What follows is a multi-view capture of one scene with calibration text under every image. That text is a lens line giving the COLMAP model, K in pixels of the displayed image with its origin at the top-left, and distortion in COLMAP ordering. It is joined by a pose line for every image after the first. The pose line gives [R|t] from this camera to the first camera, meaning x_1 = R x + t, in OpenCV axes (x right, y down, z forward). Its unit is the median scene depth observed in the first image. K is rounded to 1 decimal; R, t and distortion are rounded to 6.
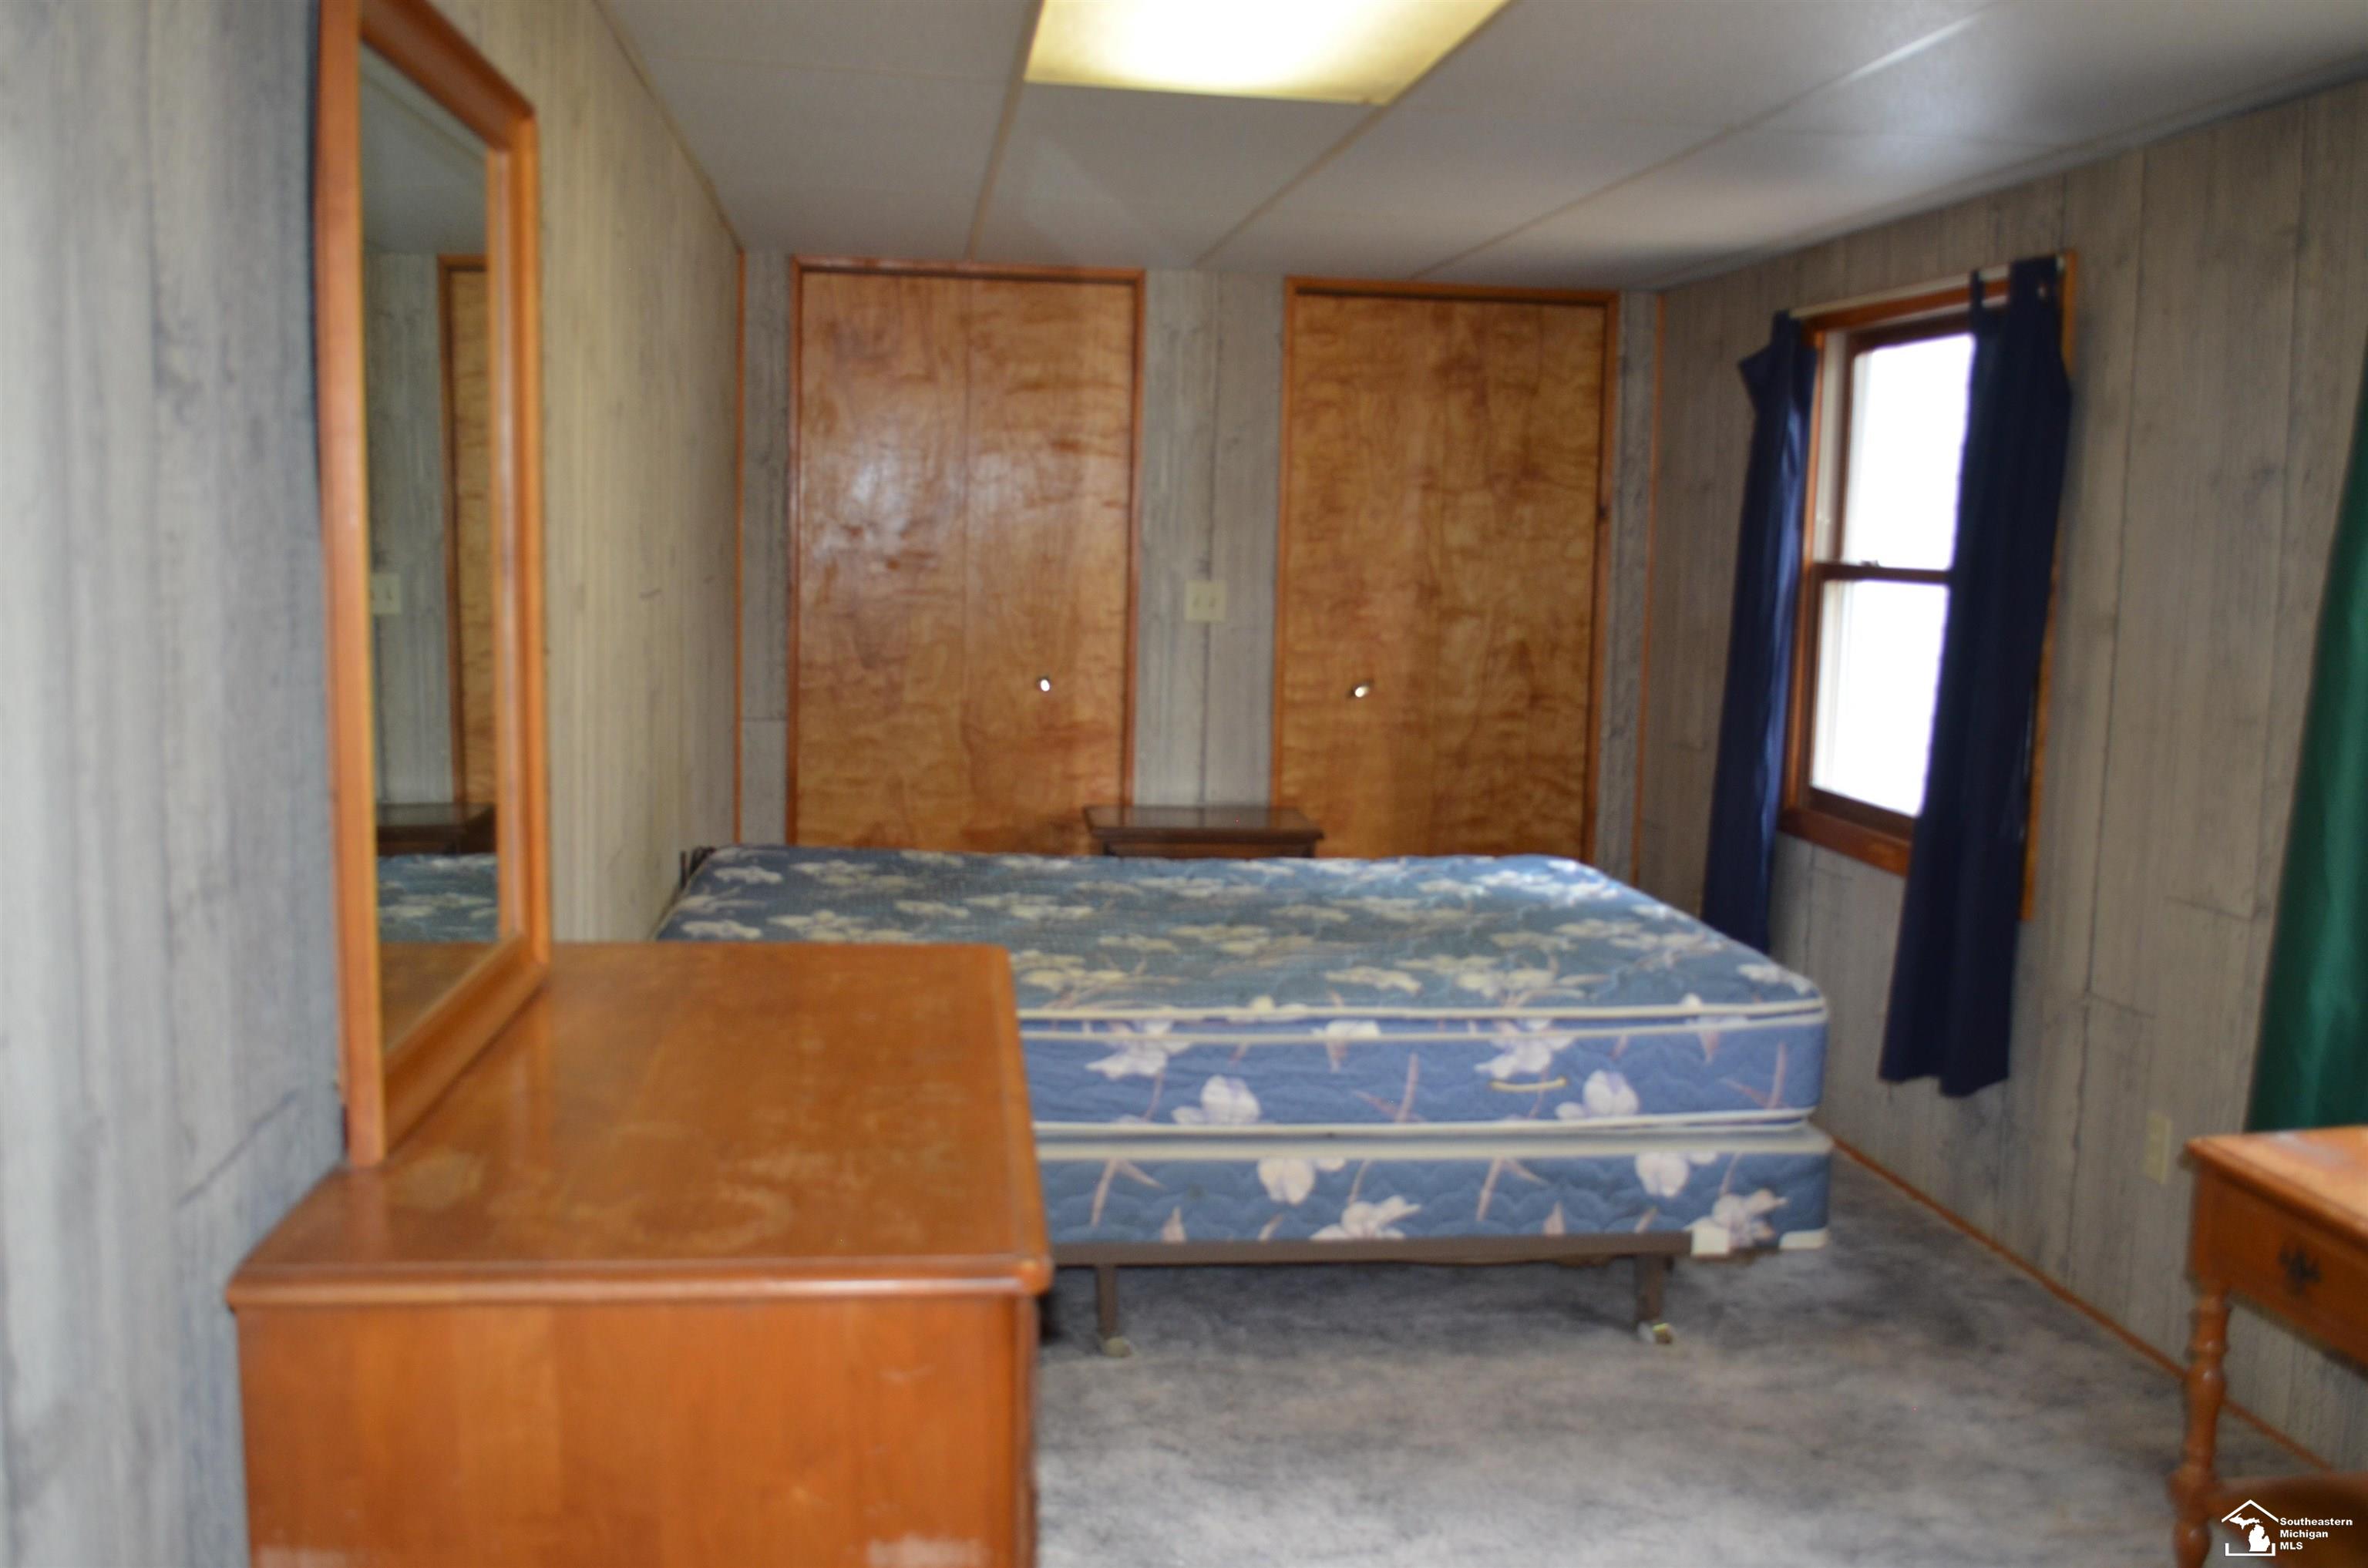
lens RADIAL K [[2231.9, 0, 1184.0], [0, 2231.9, 784.0], [0, 0, 1]] dist [-0.033714, -0.016953]
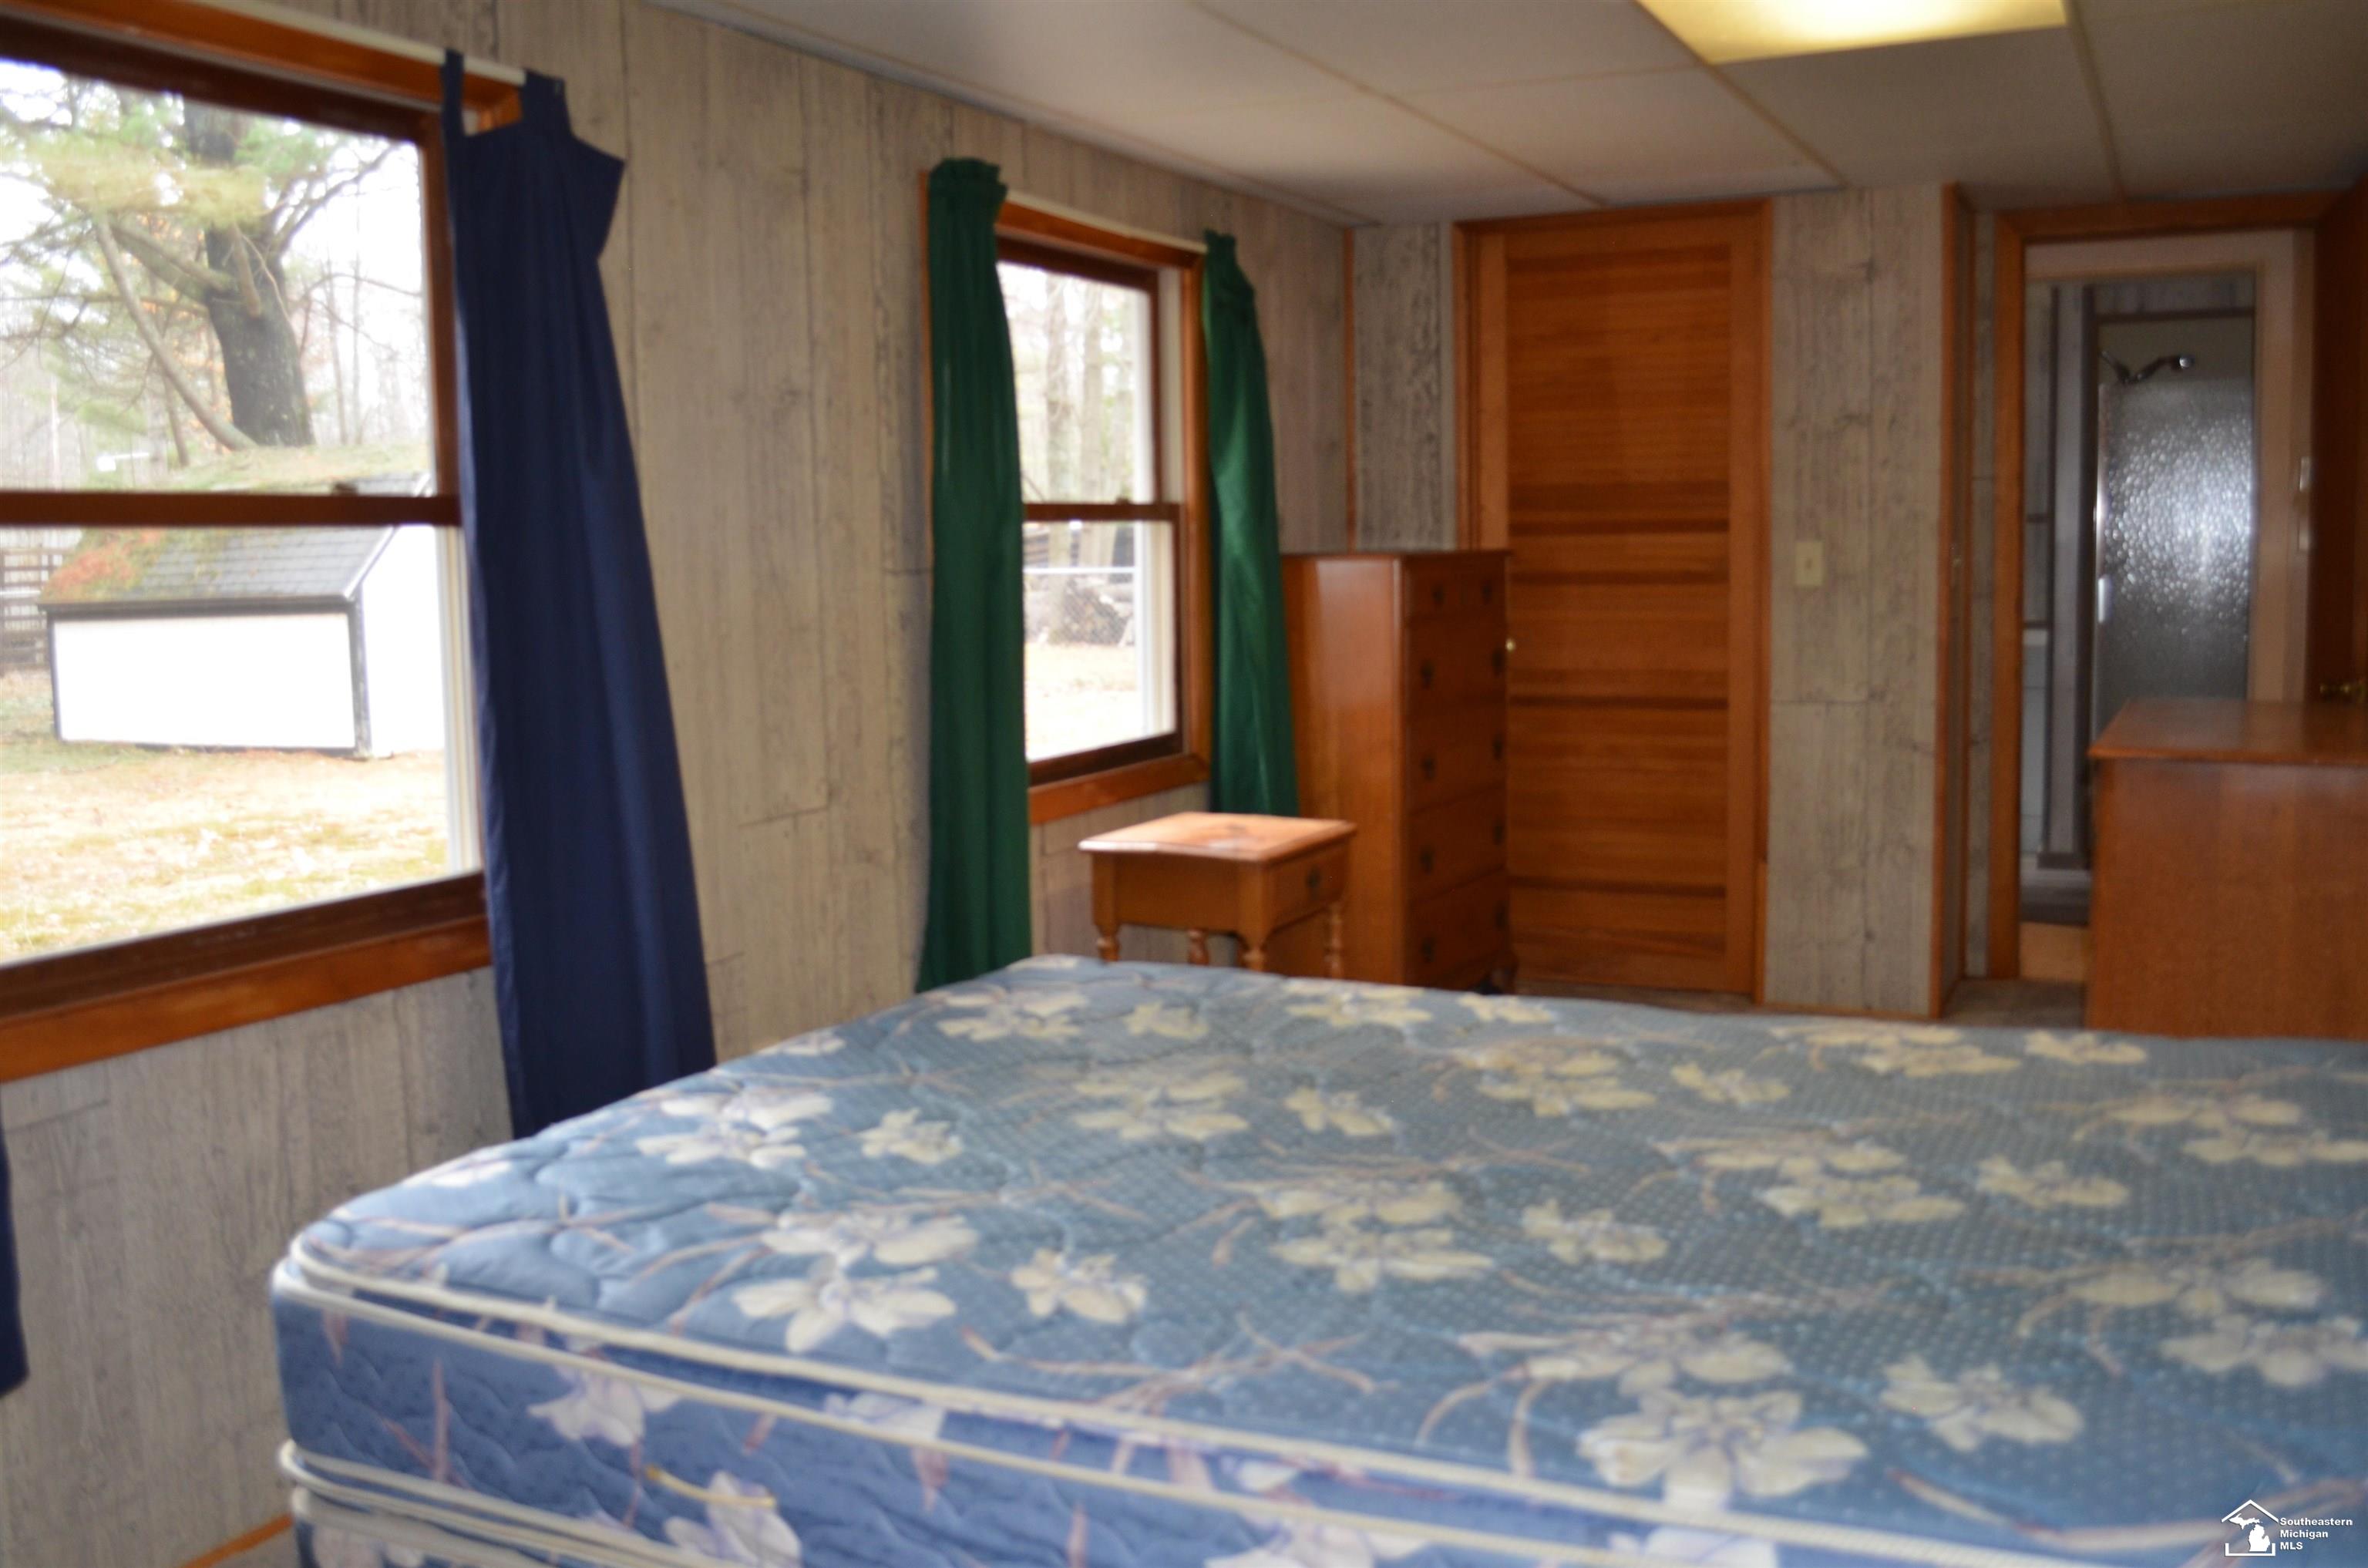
lens RADIAL K [[2231.9, 0, 1184.0], [0, 2231.9, 784.0], [0, 0, 1]] dist [-0.033714, -0.016953]
pose [[-0.849941, -0.066339, 0.522685, -0.247342], [0.058330, 0.974096, 0.218482, -0.182348], [-0.523639, 0.216185, -0.824055, 1.835005]]
